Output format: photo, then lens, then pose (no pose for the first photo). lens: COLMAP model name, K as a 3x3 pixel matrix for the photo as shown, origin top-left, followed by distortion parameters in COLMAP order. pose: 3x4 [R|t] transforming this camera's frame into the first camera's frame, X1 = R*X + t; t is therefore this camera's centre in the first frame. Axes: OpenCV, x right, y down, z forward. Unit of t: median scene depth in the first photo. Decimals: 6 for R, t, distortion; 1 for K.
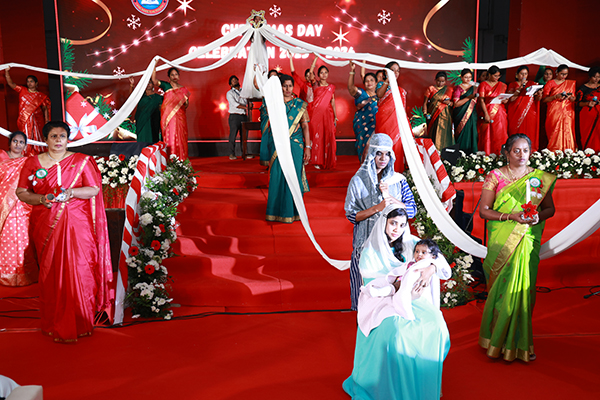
lens RADIAL K [[603.4, 0, 300.0], [0, 603.4, 200.0], [0, 0, 1]] dist [0.070277, 0.019975]
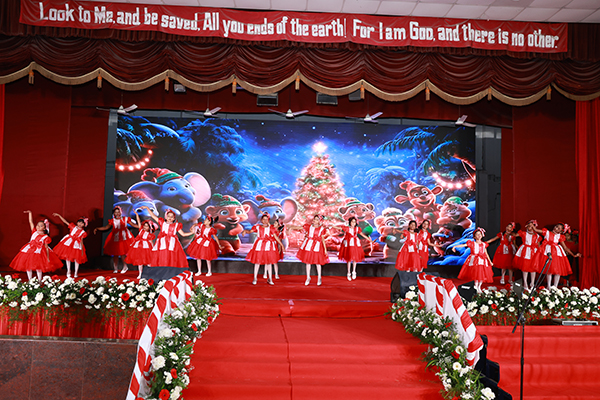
lens RADIAL K [[495.9, 0, 302.4], [0, 495.9, 202.0], [0, 0, 1]] dist [-0.041415, 0.102810]
pose [[0.999068, 0.030780, -0.030249, -0.007989], [-0.035888, 0.981846, -0.186252, -0.053969], [0.023967, 0.187164, 0.982036, 0.132369]]
